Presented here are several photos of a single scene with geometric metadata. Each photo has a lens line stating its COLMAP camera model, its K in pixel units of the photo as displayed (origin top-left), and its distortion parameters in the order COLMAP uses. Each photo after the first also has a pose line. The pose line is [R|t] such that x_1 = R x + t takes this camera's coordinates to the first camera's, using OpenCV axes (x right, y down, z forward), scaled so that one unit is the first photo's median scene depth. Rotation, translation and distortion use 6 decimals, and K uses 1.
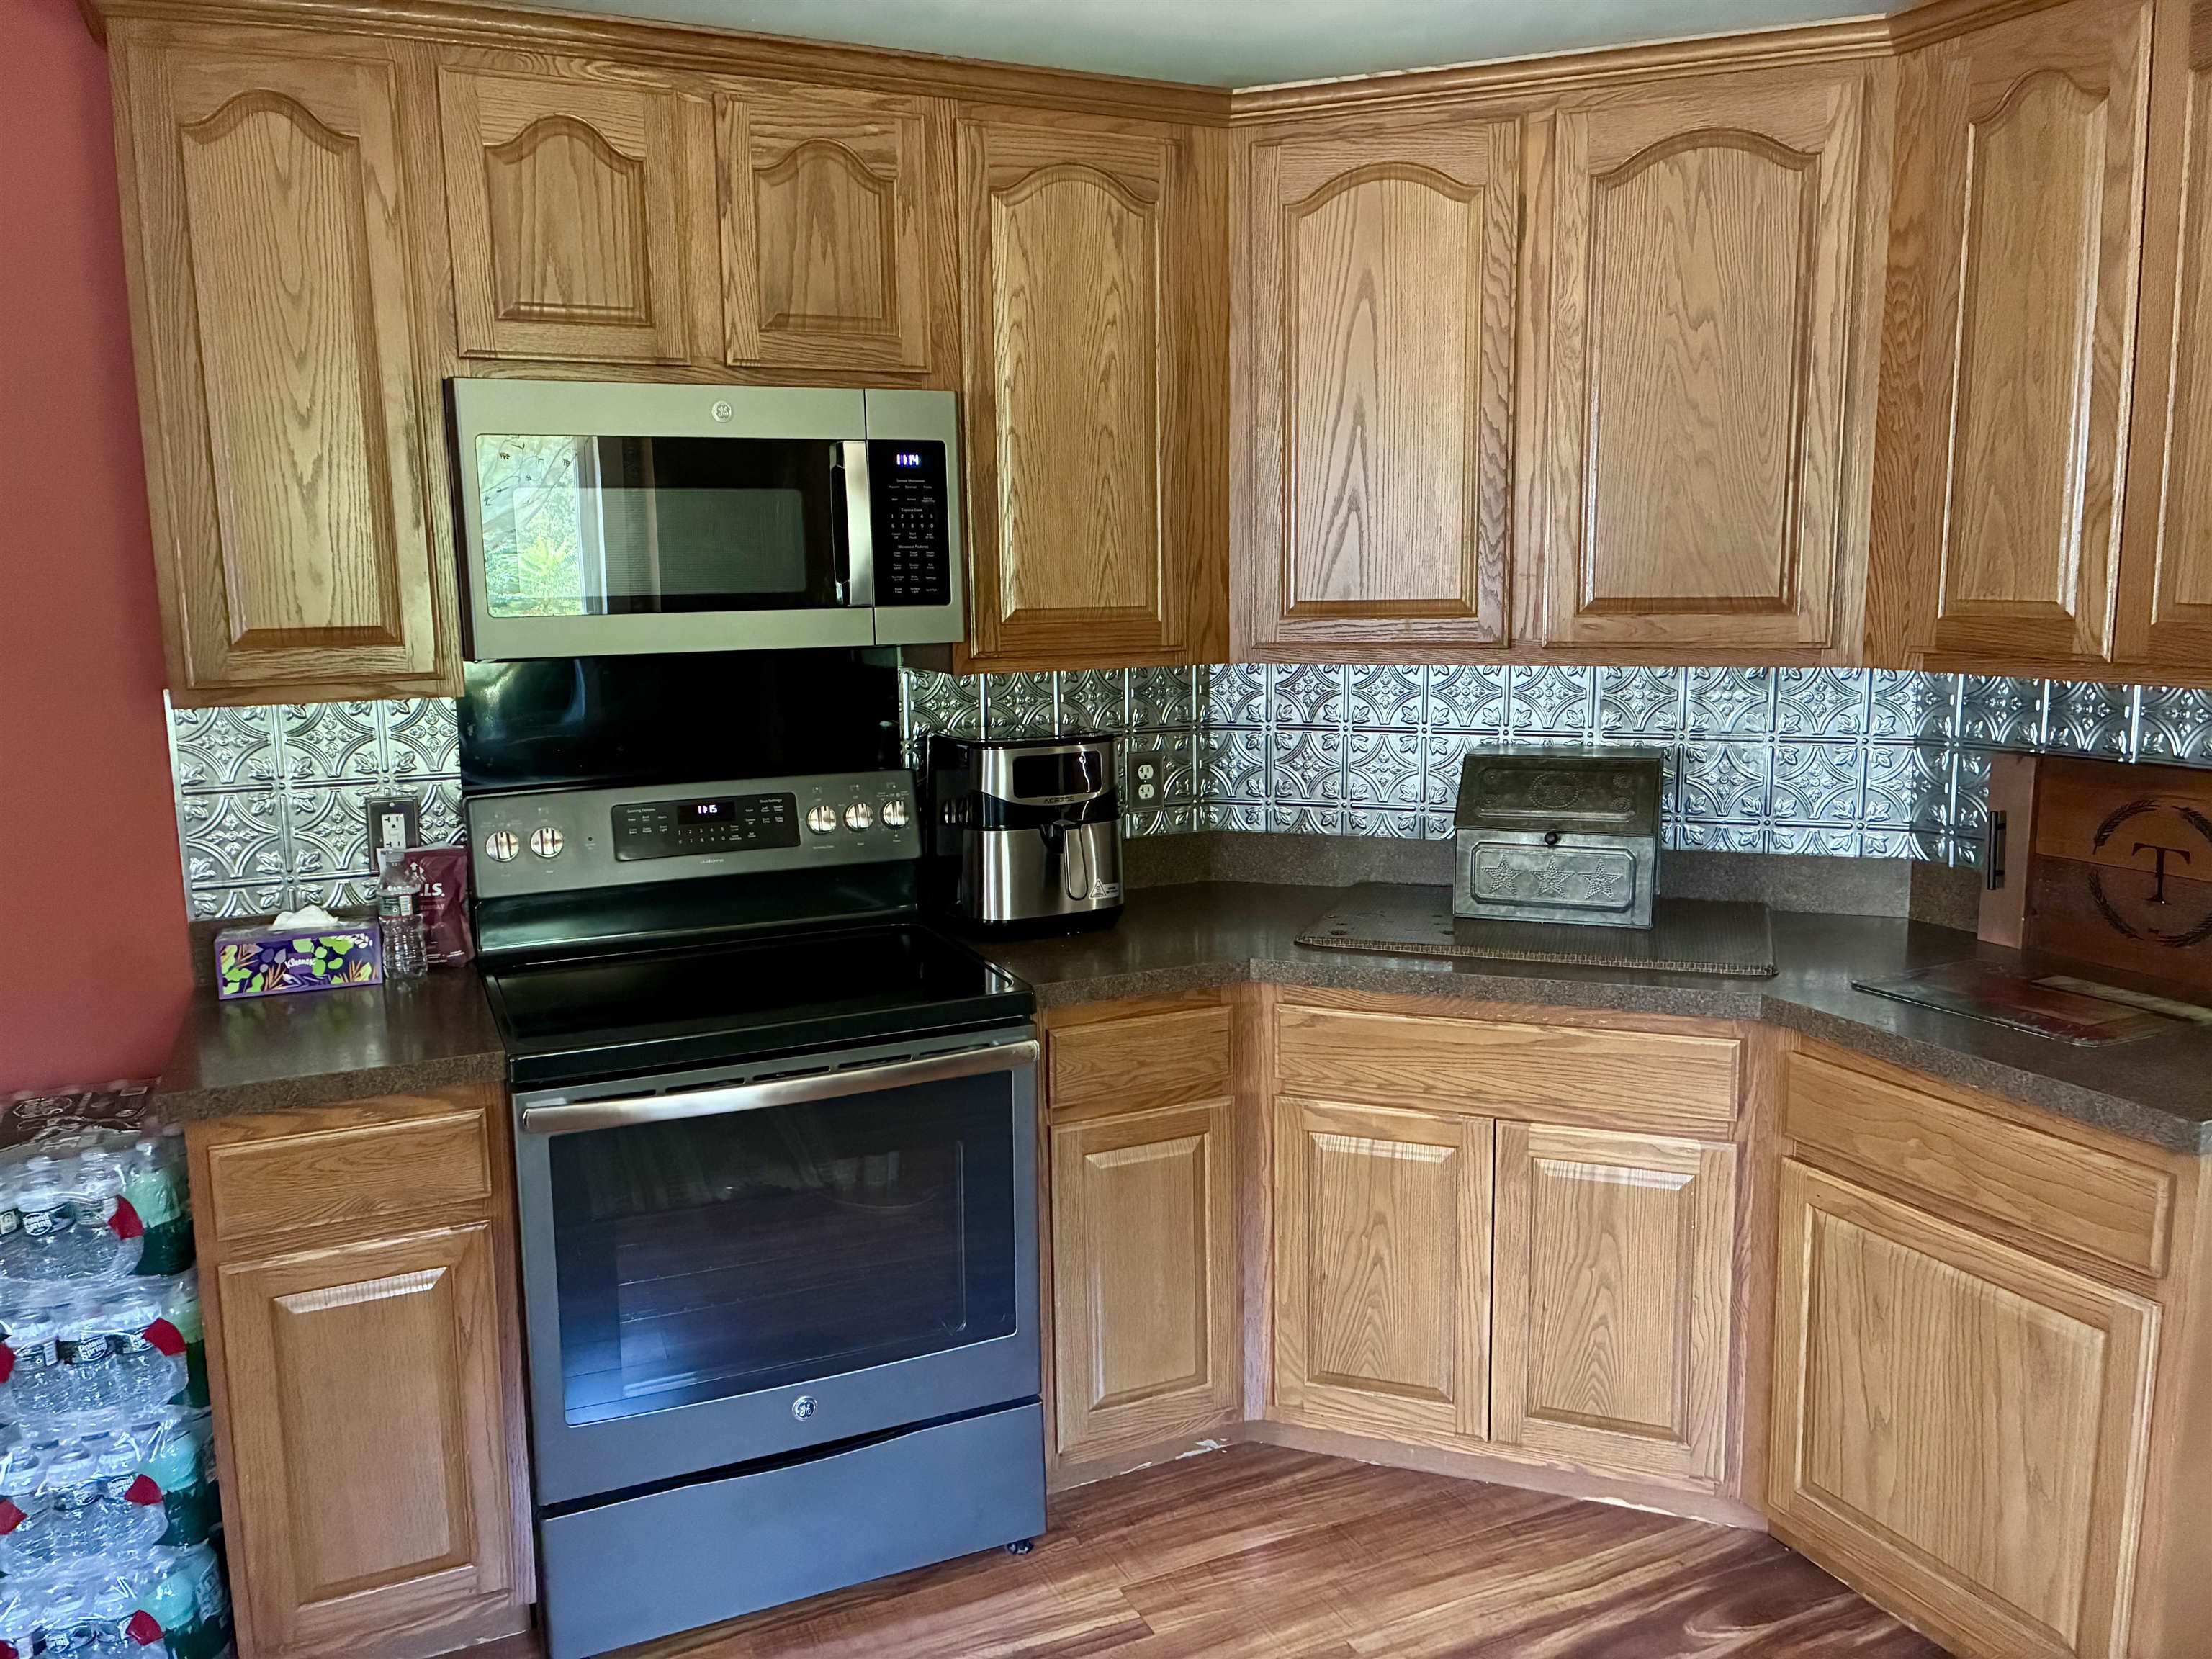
lens RADIAL K [[1682.3, 0, 1106.9], [0, 1682.3, 819.4], [0, 0, 1]] dist [0.040080, -0.042462]
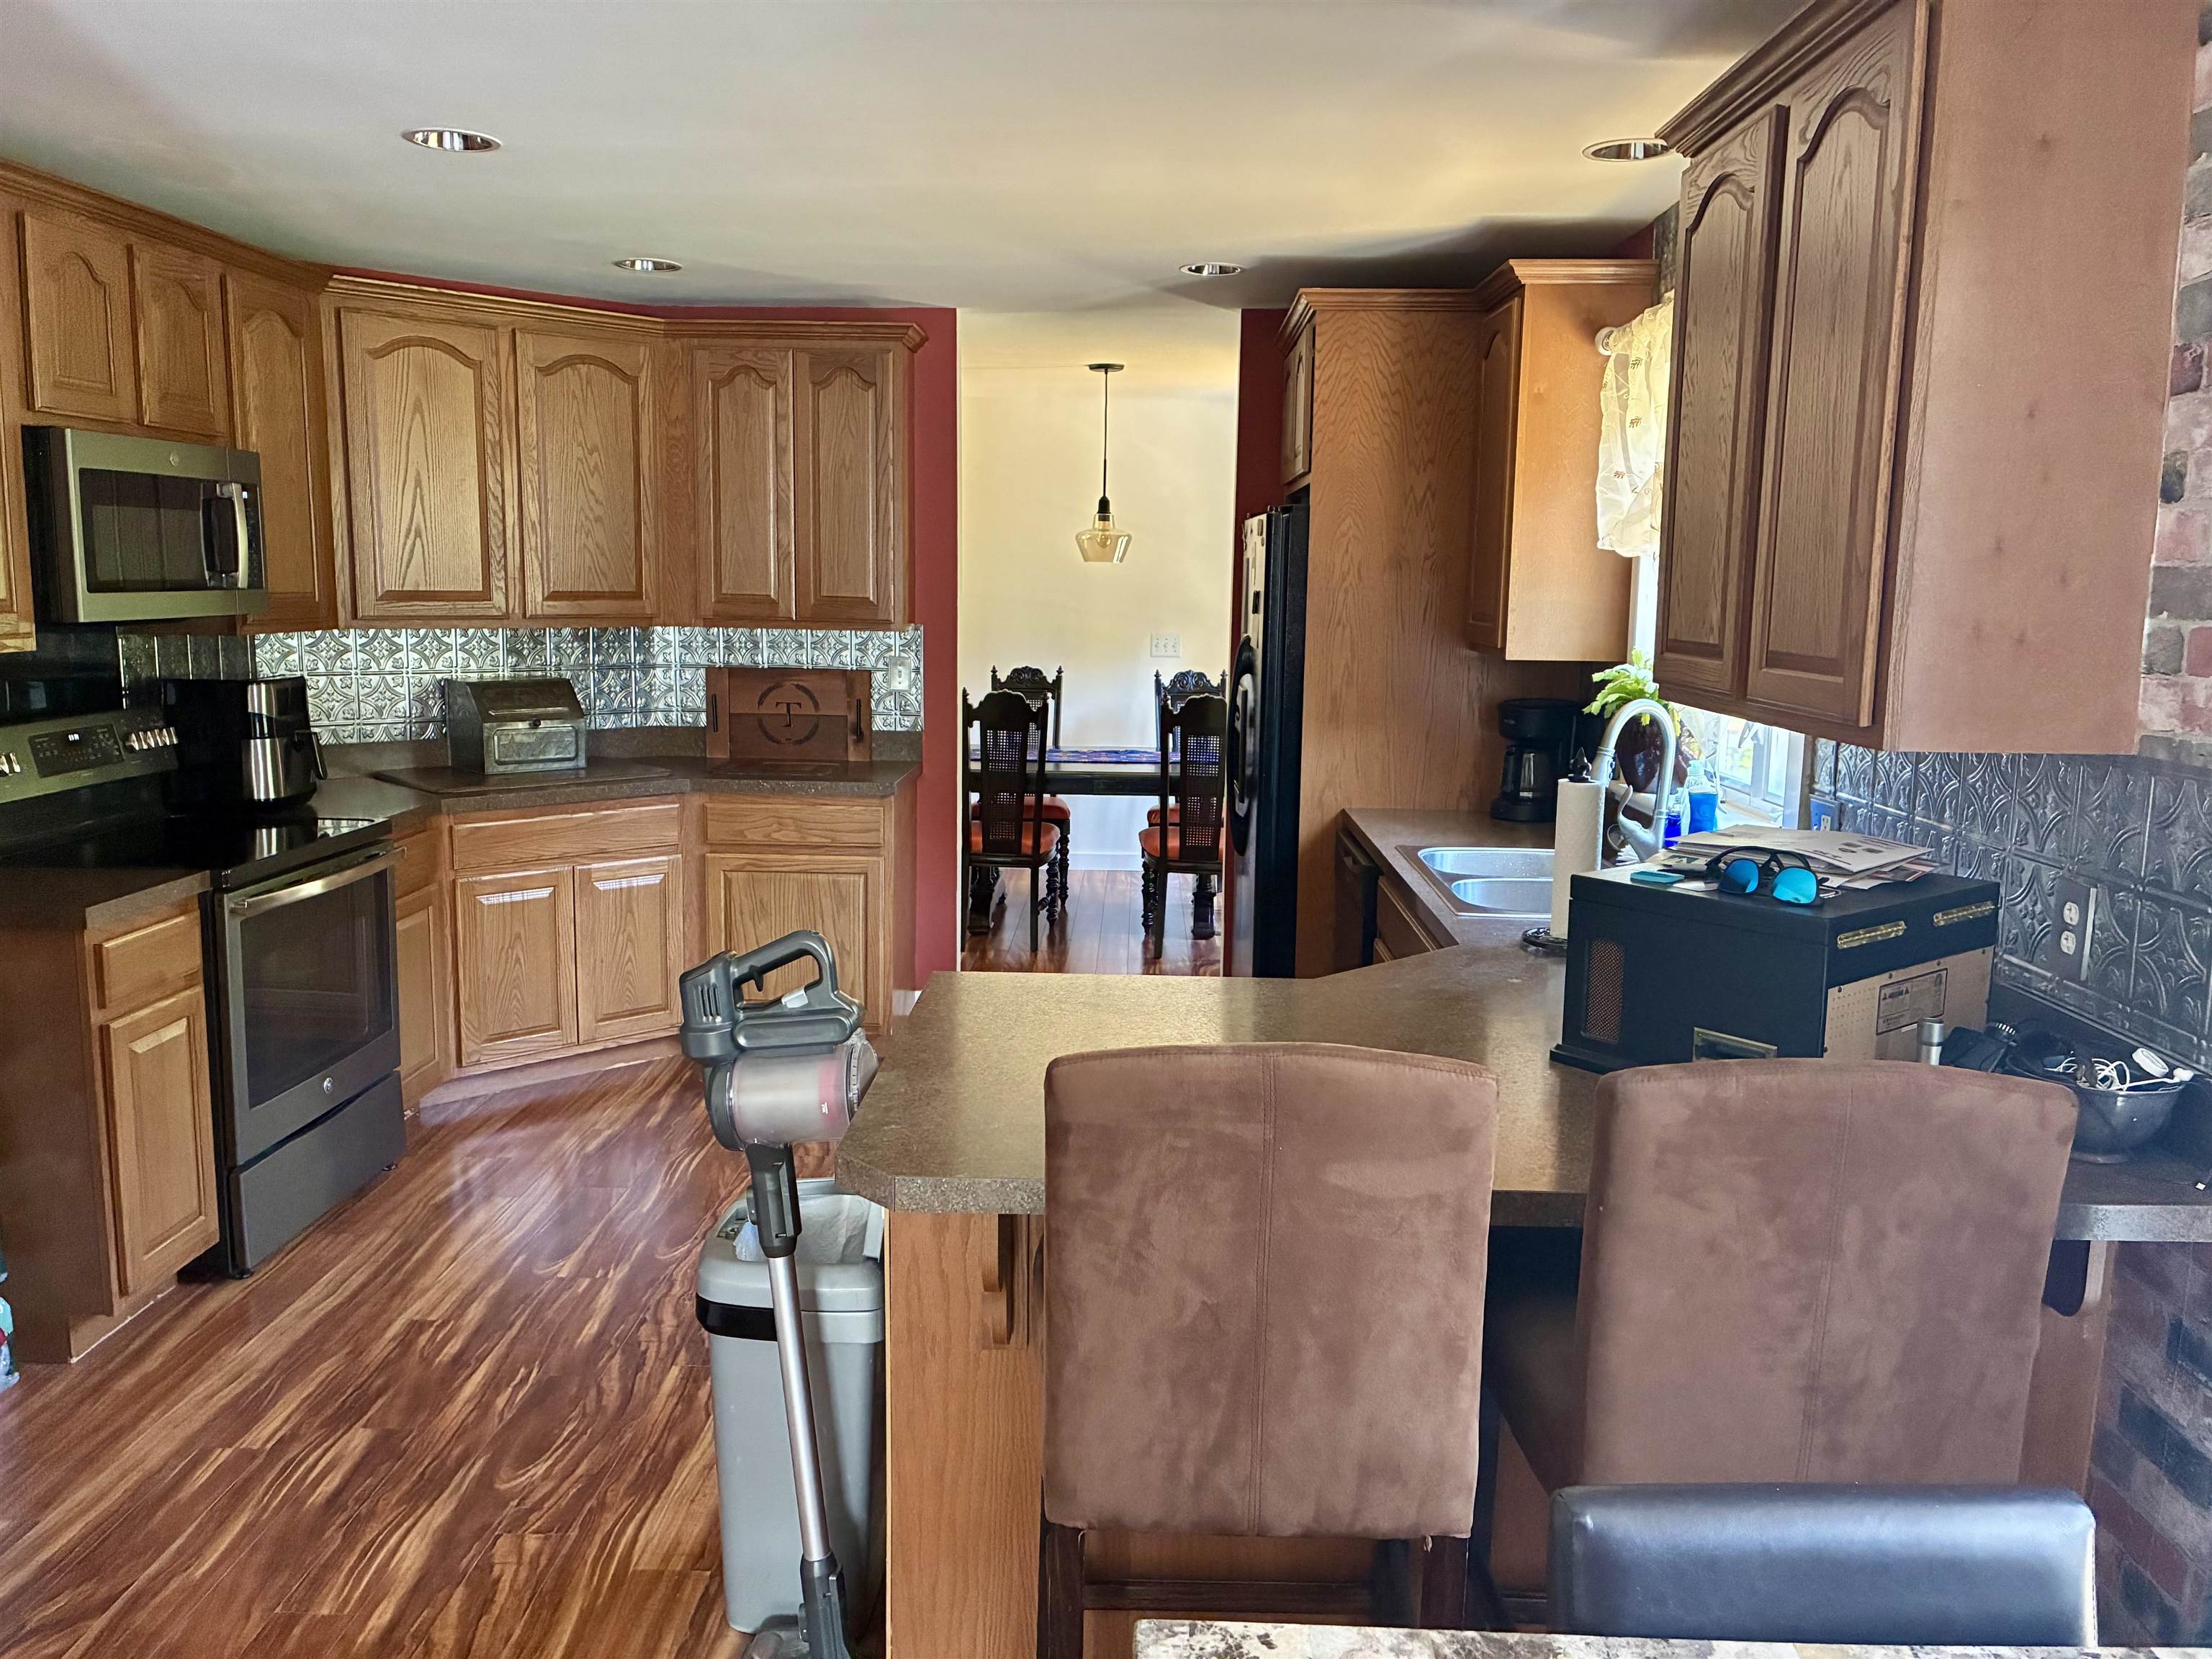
lens RADIAL K [[1682.3, 0, 1104.3], [0, 1682.3, 830.0], [0, 0, 1]] dist [0.040080, -0.042462]
pose [[0.436527, -0.113932, 0.892448, -1.151860], [0.115131, 0.990868, 0.070183, 0.070396], [-0.892294, 0.072112, 0.445657, -0.362297]]
